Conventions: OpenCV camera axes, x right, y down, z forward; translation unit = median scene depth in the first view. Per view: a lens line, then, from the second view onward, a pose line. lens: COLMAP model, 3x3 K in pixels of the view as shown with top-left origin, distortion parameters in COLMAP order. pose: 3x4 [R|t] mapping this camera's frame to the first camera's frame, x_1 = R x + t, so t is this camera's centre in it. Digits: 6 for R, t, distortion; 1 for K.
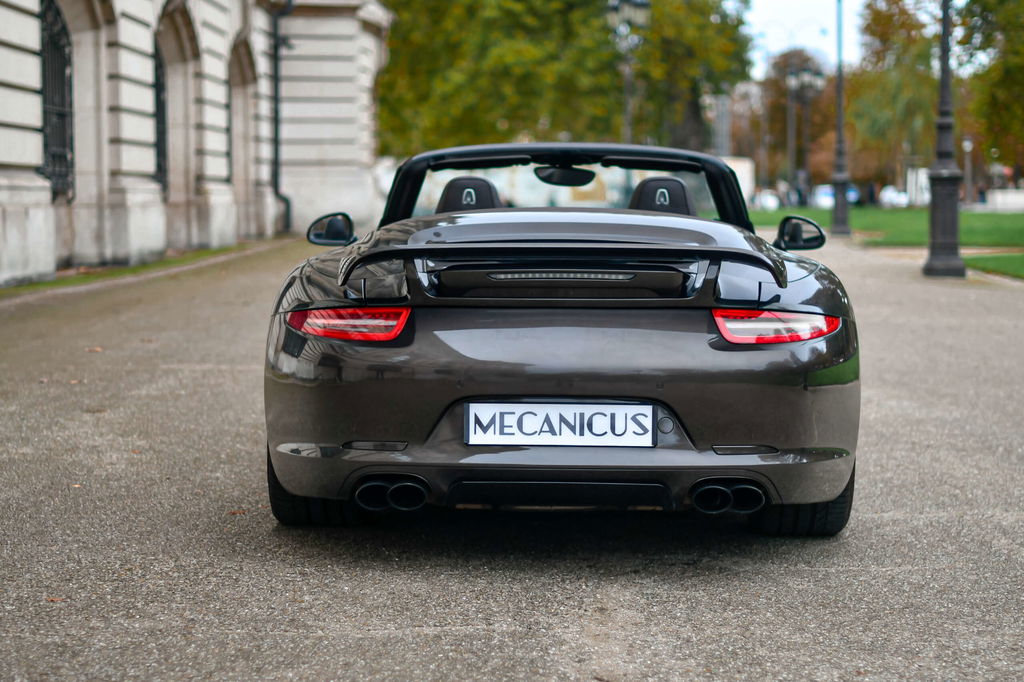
lens RADIAL K [[2224.7, 0, 512.0], [0, 2224.7, 341.0], [0, 0, 1]] dist [-0.022898, 0.091597]
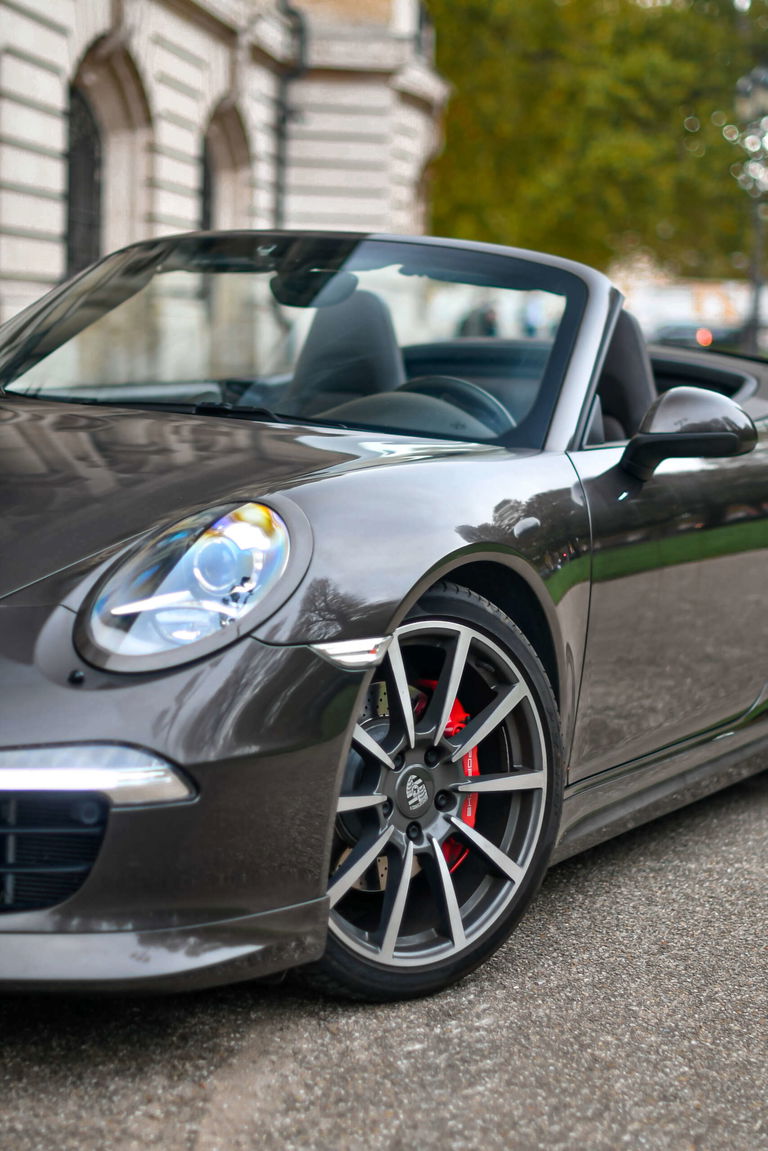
lens RADIAL K [[2500.6, 0, 384.0], [0, 2500.6, 575.5], [0, 0, 1]] dist [-0.022898, 0.091597]
pose [[0.994234, 0.045221, -0.097228, 0.023393], [-0.041681, 0.998403, 0.038134, -0.012377], [0.098797, -0.033862, 0.994531, 0.175522]]
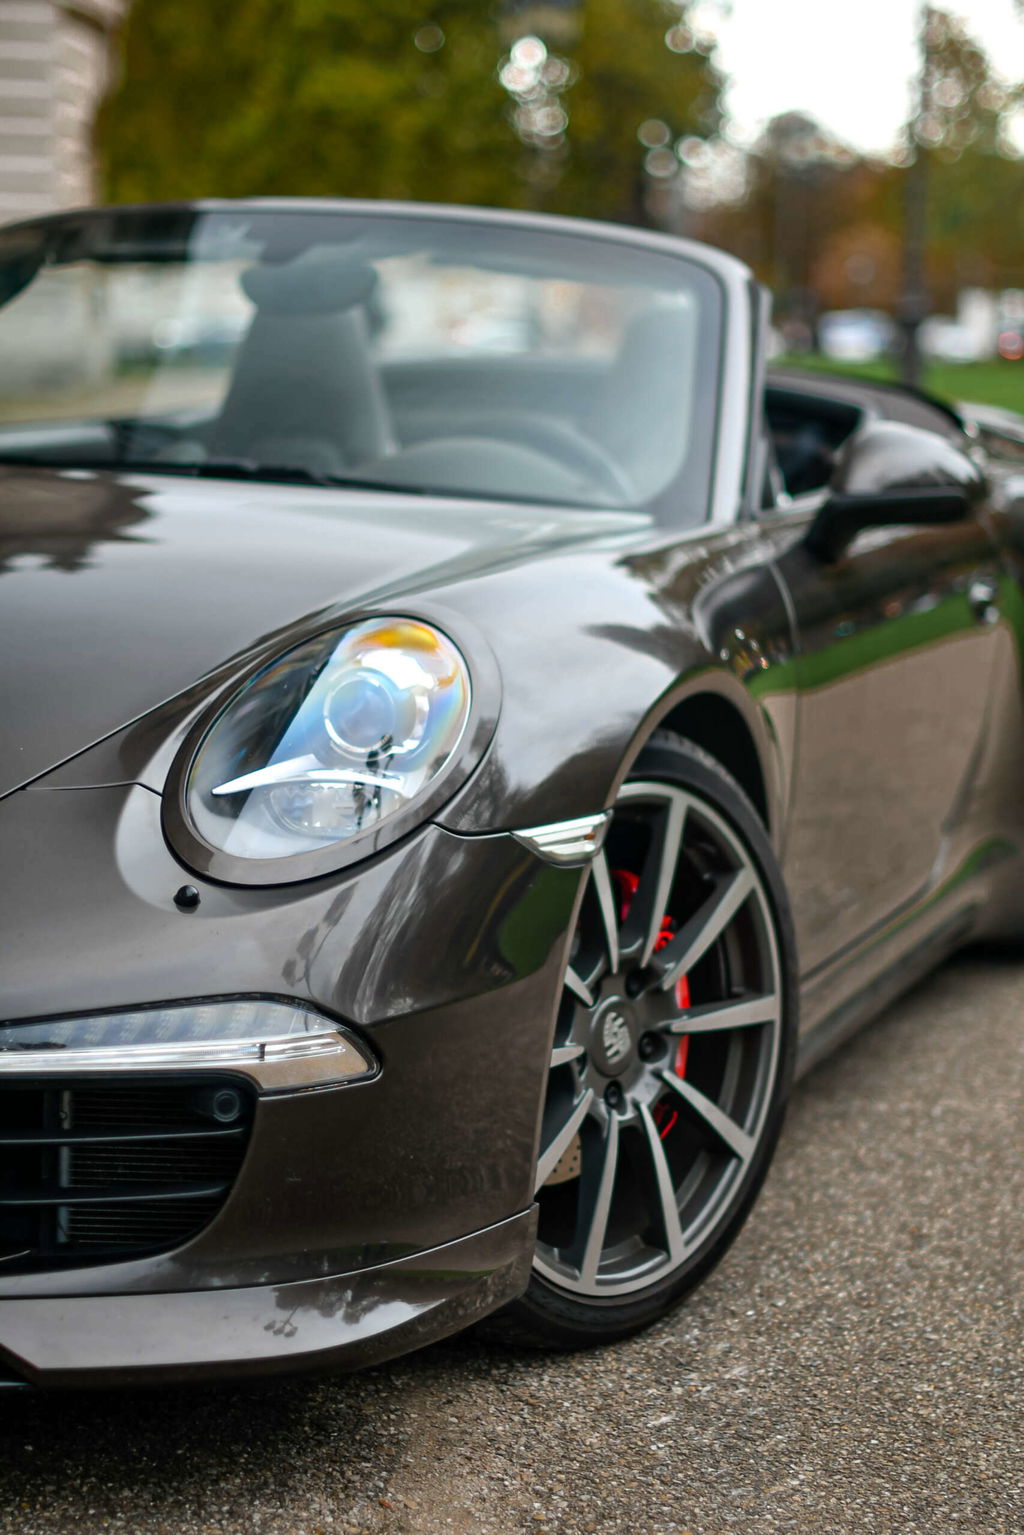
lens RADIAL K [[3334.9, 0, 512.0], [0, 3334.9, 767.5], [0, 0, 1]] dist [-0.022898, 0.091597]
pose [[0.998486, 0.019009, 0.051624, 0.005704], [-0.022434, 0.997527, 0.066601, -0.013294], [-0.050230, -0.067658, 0.996443, 0.186906]]
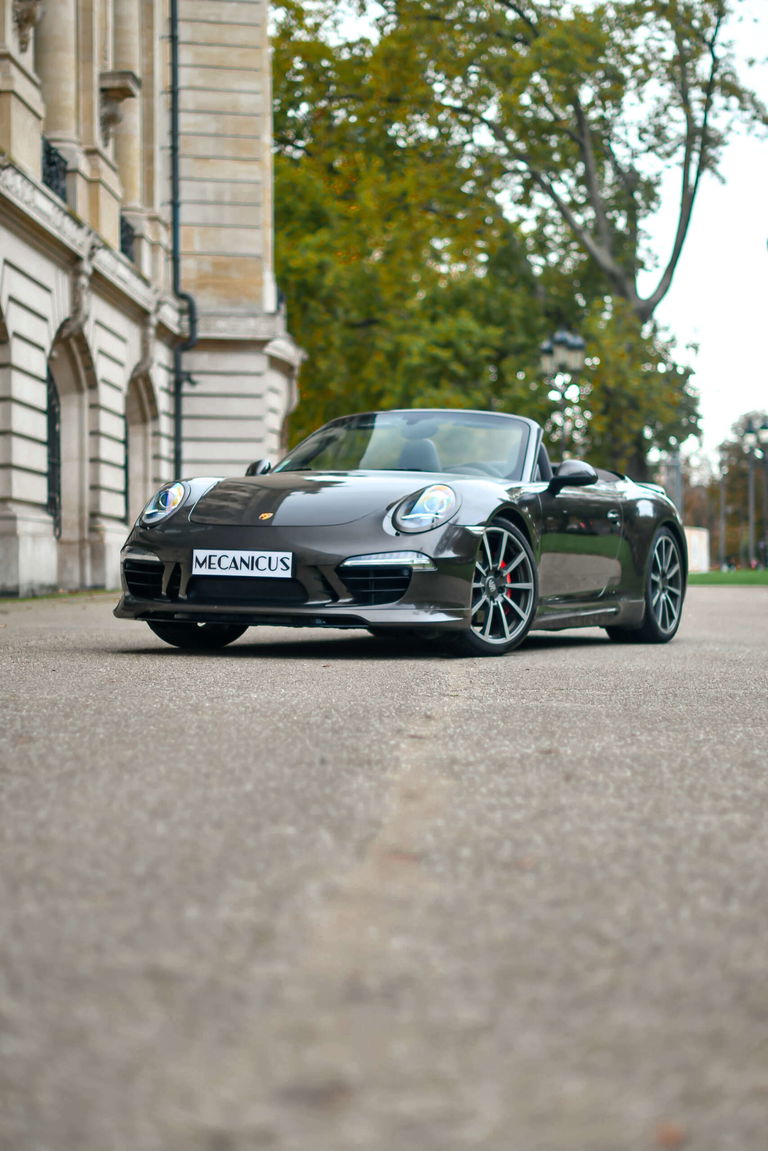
lens RADIAL K [[2500.6, 0, 384.0], [0, 2500.6, 575.5], [0, 0, 1]] dist [-0.022898, 0.091597]
pose [[0.999683, 0.001510, -0.025128, 0.008212], [-0.003203, 0.997714, -0.067497, 0.022964], [0.024969, 0.067556, 0.997403, -0.047703]]
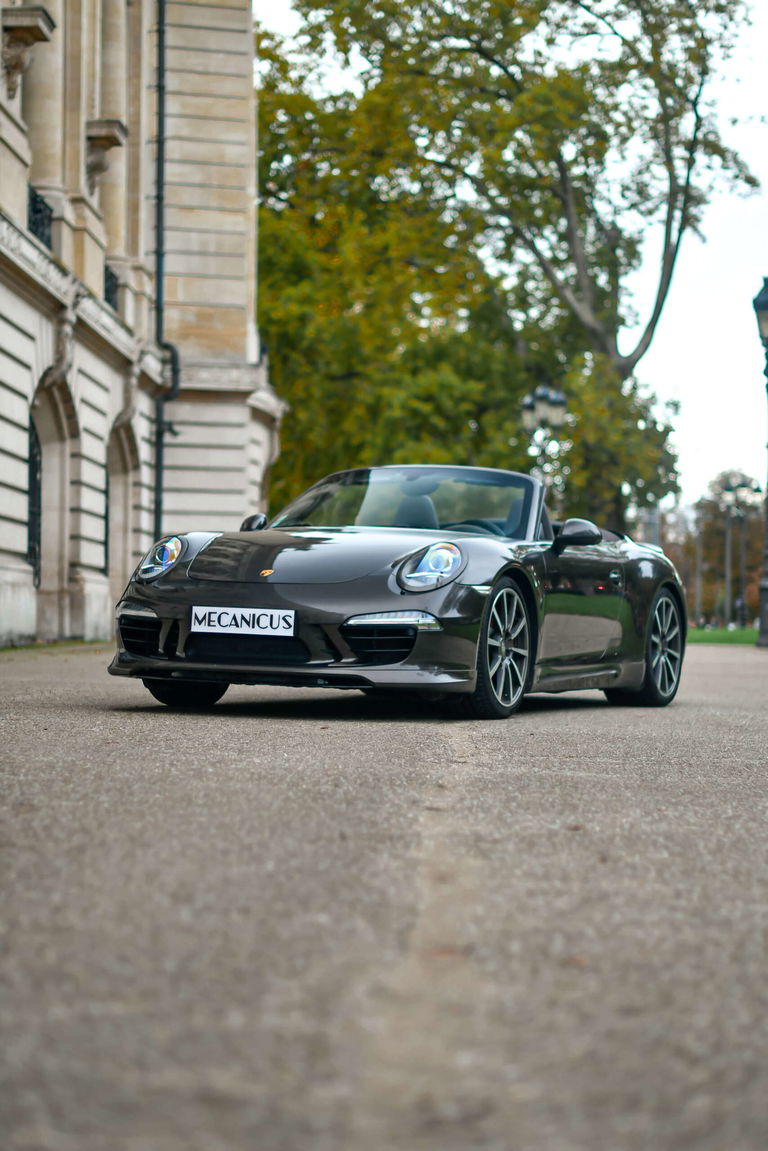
lens RADIAL K [[2500.6, 0, 384.0], [0, 2500.6, 575.5], [0, 0, 1]] dist [-0.022898, 0.091597]
pose [[0.999778, 0.014868, -0.014901, 0.004762], [-0.016131, 0.995941, -0.088550, 0.021603], [0.013524, 0.088771, 0.995960, -0.040058]]
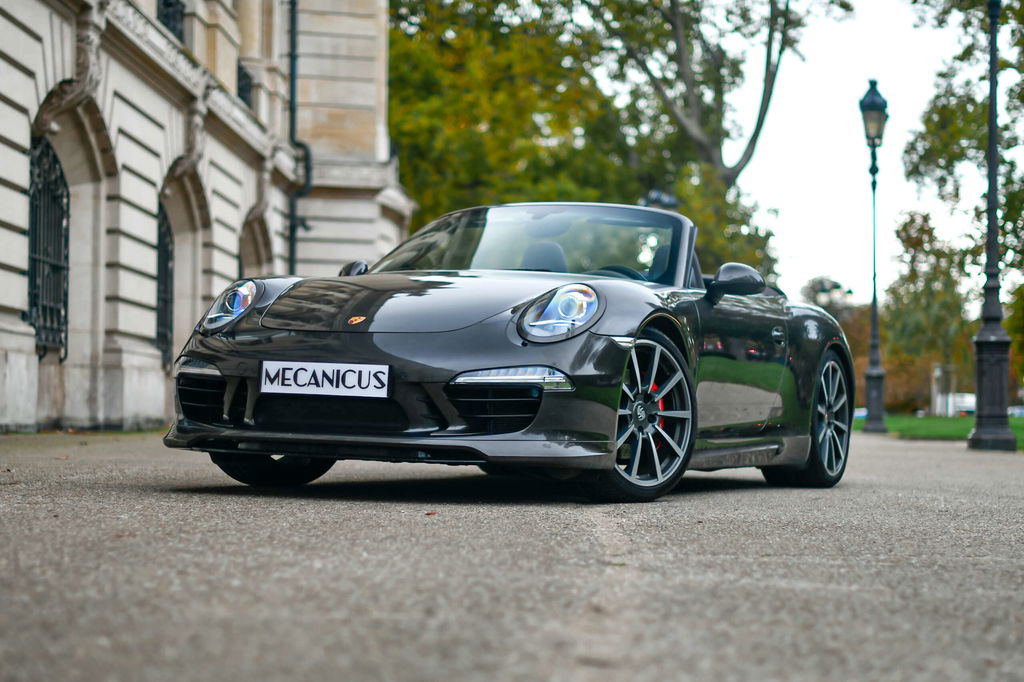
lens RADIAL K [[2224.7, 0, 512.0], [0, 2224.7, 341.0], [0, 0, 1]] dist [-0.022898, 0.091597]
pose [[0.999810, 0.014389, -0.013145, 0.003544], [-0.015670, 0.994540, -0.103170, 0.018691], [0.011588, 0.103356, 0.994577, 0.050527]]
